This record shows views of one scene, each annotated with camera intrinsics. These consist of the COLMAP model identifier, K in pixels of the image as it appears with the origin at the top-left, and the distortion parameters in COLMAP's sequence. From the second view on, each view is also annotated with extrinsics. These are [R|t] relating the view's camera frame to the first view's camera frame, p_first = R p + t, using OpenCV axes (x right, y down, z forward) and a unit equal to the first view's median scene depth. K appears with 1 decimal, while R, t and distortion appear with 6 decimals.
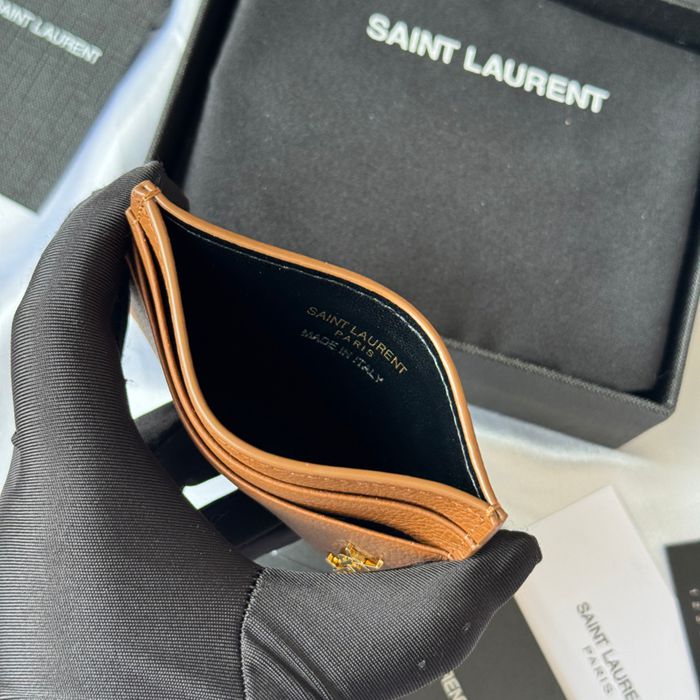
lens RADIAL K [[1334.0, 0, 349.9], [0, 1334.0, 354.5], [0, 0, 1]] dist [0.127903, 0.000000]
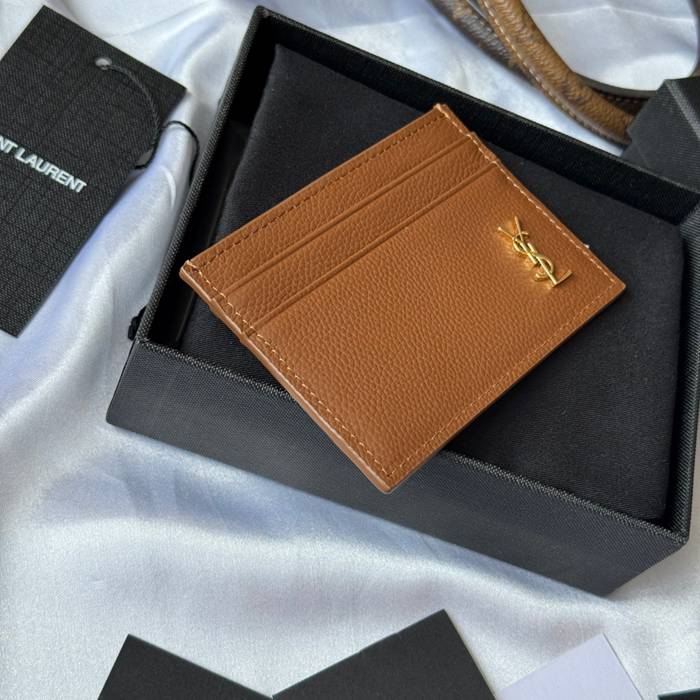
lens RADIAL K [[1334.0, 0, 339.6], [0, 1334.0, 343.7], [0, 0, 1]] dist [0.127903, 0.000000]
pose [[0.981184, 0.043150, 0.188193, -0.193373], [0.000225, 0.974451, -0.224601, 0.117112], [-0.193076, 0.220417, 0.956106, 0.058569]]
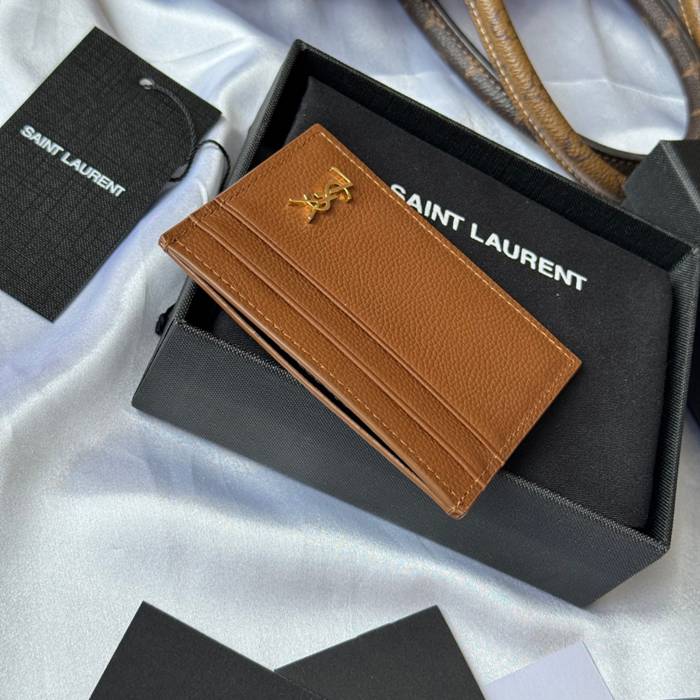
lens RADIAL K [[1334.0, 0, 344.3], [0, 1334.0, 344.3], [0, 0, 1]] dist [0.127903, 0.000000]
pose [[0.967538, 0.124357, 0.220014, -0.248083], [-0.053897, 0.952064, -0.301113, 0.210100], [-0.246913, 0.279480, 0.927860, 0.022411]]
